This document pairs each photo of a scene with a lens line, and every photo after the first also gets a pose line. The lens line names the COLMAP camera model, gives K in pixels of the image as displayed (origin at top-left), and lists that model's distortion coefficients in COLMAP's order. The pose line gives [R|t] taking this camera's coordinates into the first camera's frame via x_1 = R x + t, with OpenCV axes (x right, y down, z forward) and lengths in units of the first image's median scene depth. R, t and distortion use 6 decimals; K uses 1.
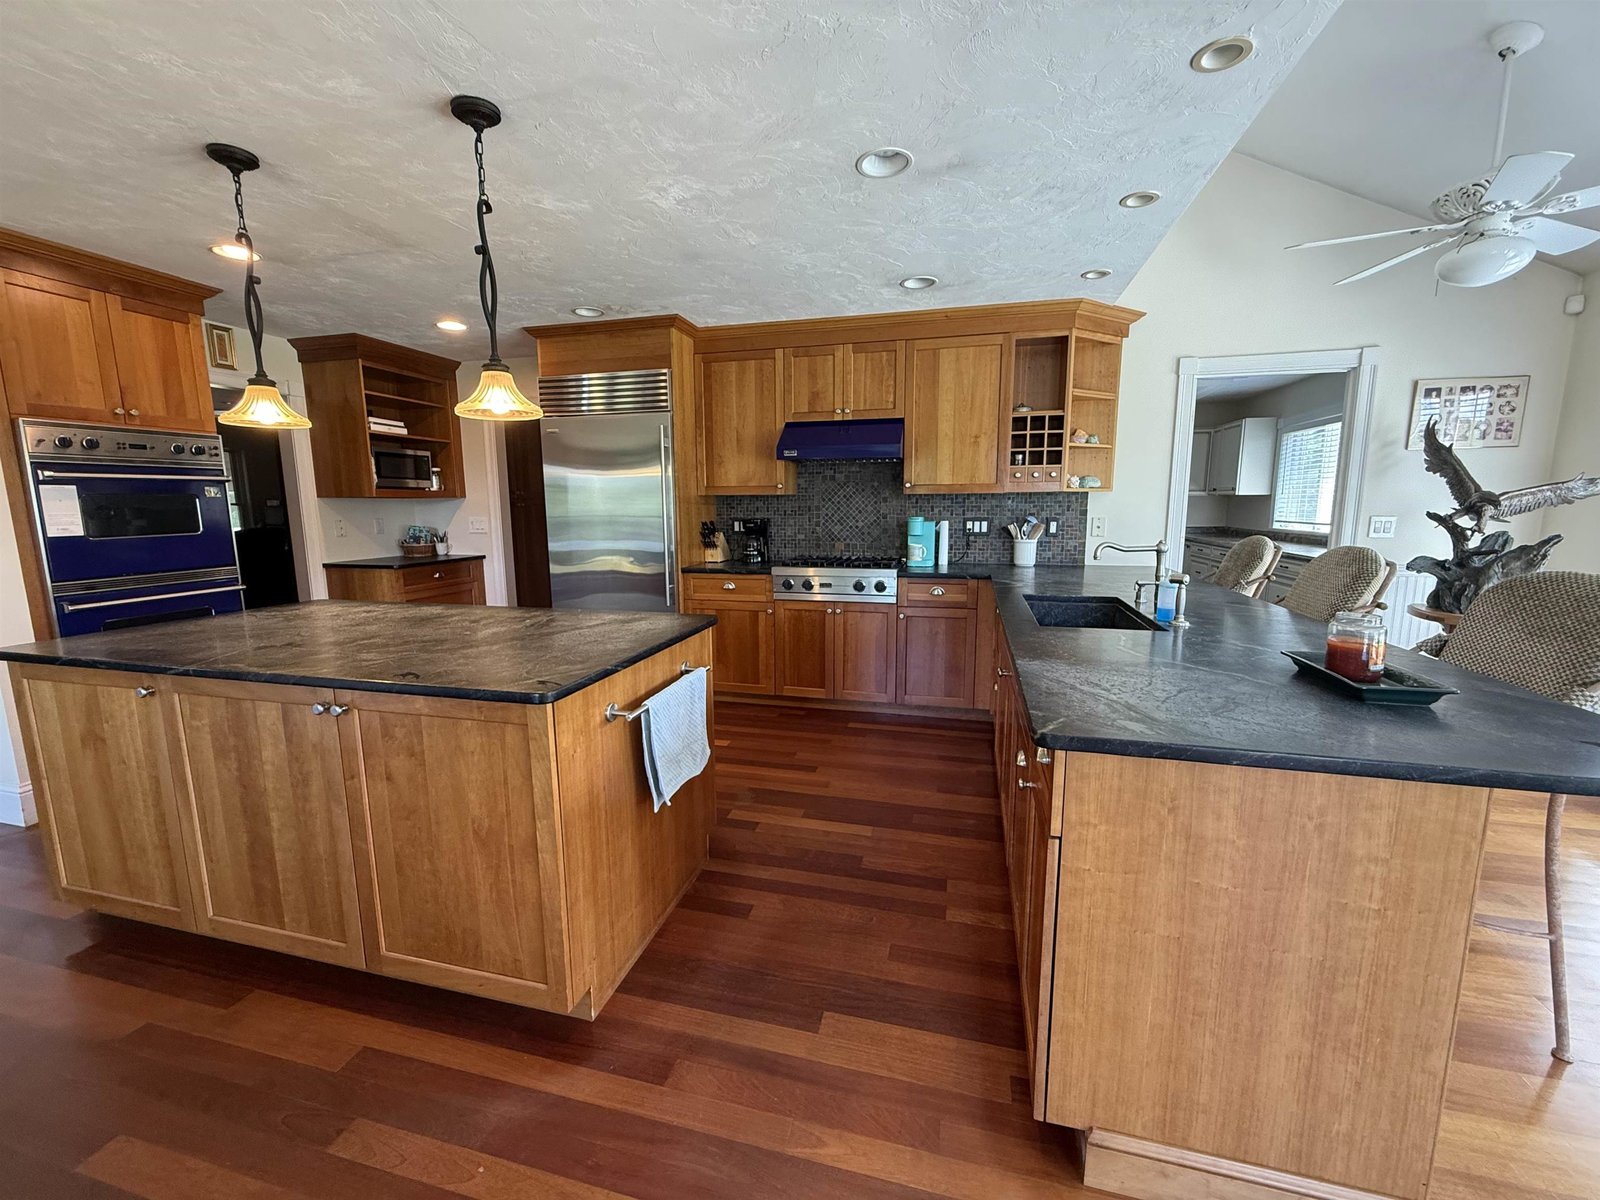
lens RADIAL K [[639.2, 0, 801.8], [0, 639.2, 604.5], [0, 0, 1]] dist [0.000032, 0.000197]
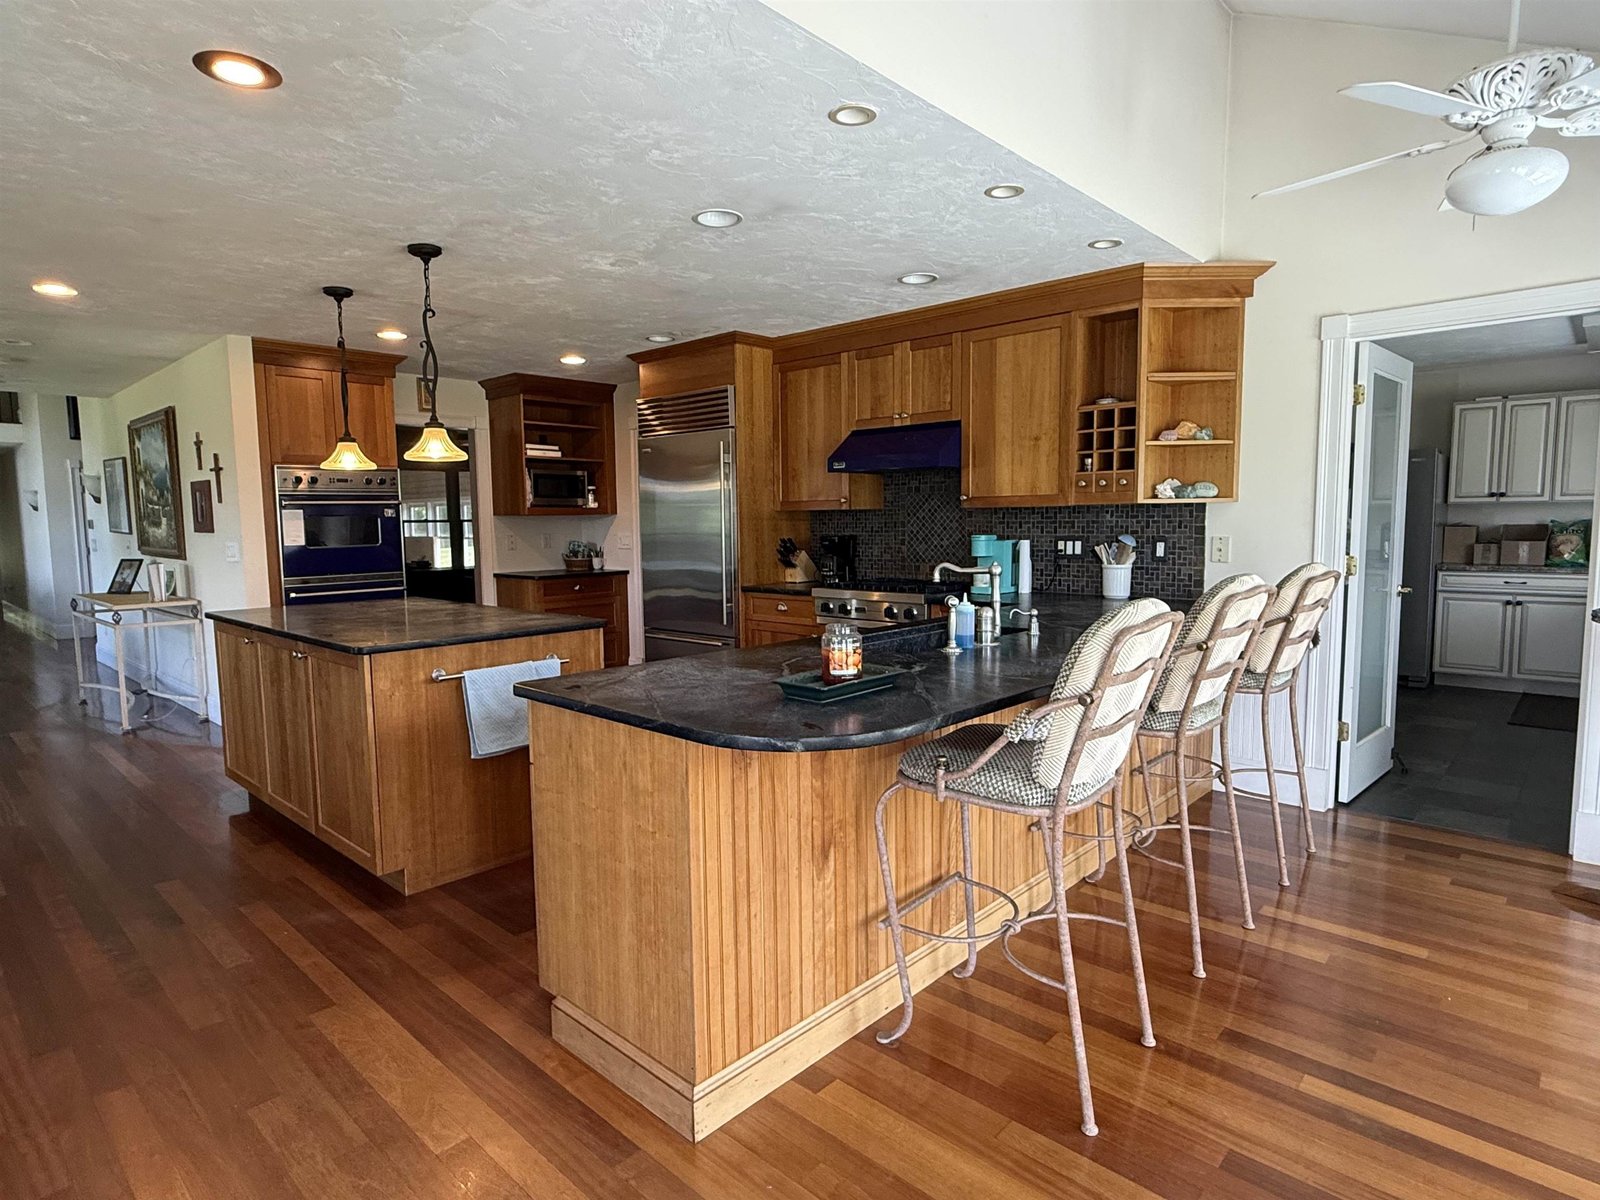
lens RADIAL K [[885.5, 0, 798.9], [0, 885.5, 614.4], [0, 0, 1]] dist [0.001027, 0.001283]
pose [[0.877903, 0.047898, -0.476438, 0.544390], [-0.069142, 0.997237, -0.027149, 0.015344], [0.473821, 0.056776, 0.878789, -0.132403]]
